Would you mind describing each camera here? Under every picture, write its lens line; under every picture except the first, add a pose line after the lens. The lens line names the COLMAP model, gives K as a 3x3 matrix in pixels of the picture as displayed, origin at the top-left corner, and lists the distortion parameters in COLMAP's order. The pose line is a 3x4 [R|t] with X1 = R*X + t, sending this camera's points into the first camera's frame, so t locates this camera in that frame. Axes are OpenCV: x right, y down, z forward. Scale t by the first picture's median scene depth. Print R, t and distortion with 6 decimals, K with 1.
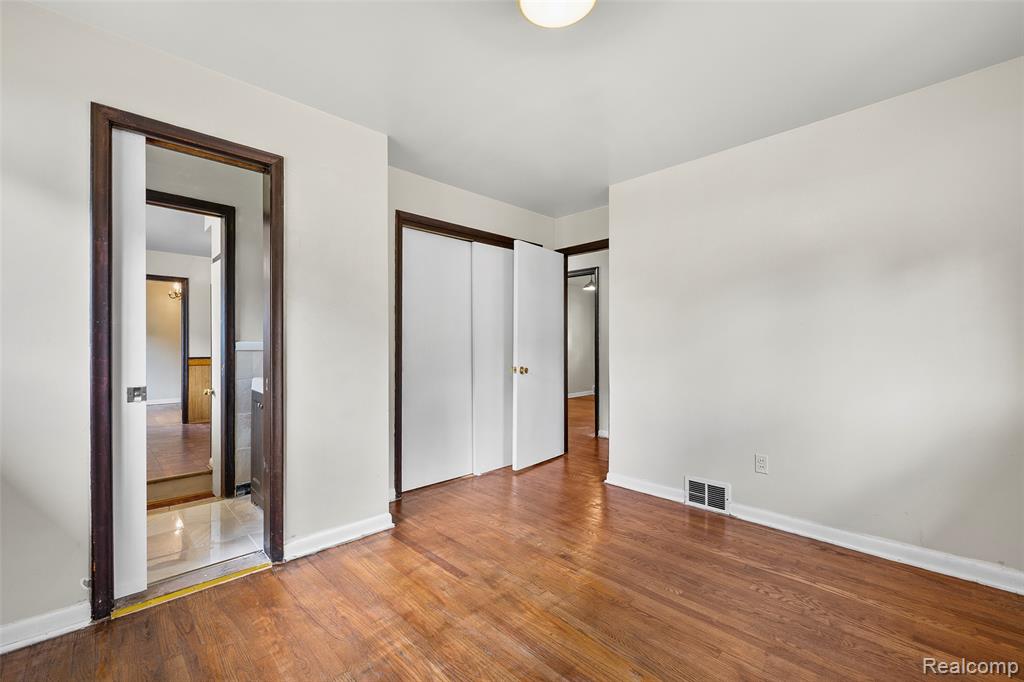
lens RADIAL K [[412.6, 0, 504.5], [0, 412.6, 348.4], [0, 0, 1]] dist [0.000388, 0.000187]
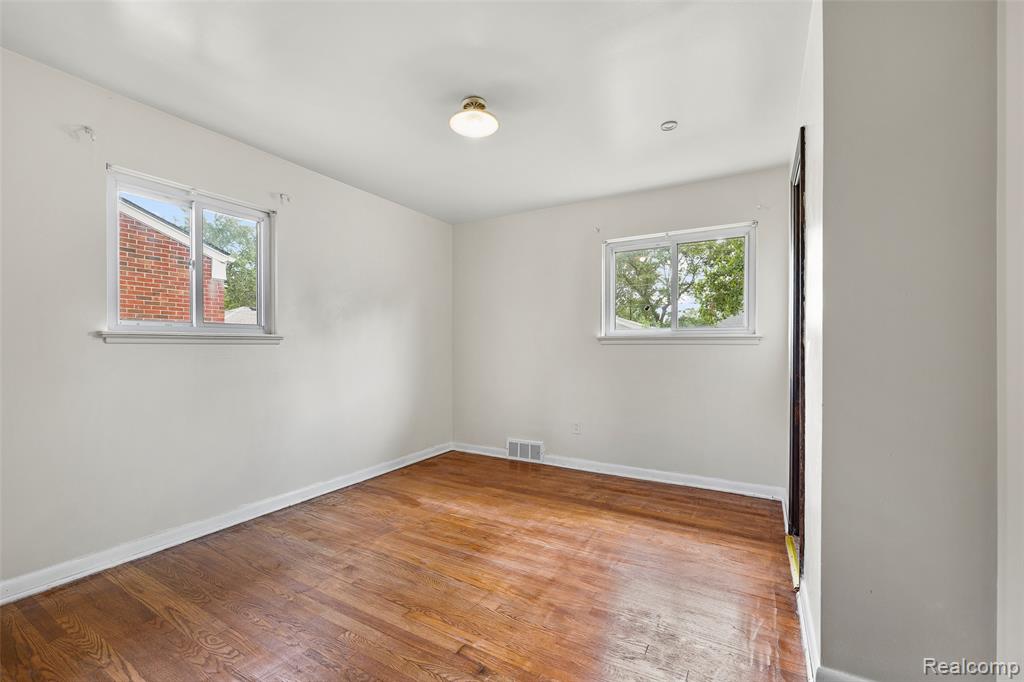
lens RADIAL K [[412.6, 0, 511.9], [0, 412.6, 344.3], [0, 0, 1]] dist [0.000388, 0.000187]
pose [[-0.955764, 0.001477, -0.294132, 0.369473], [0.001827, 0.999998, -0.000914, -0.010899], [0.294130, -0.001411, -0.955764, 2.075049]]
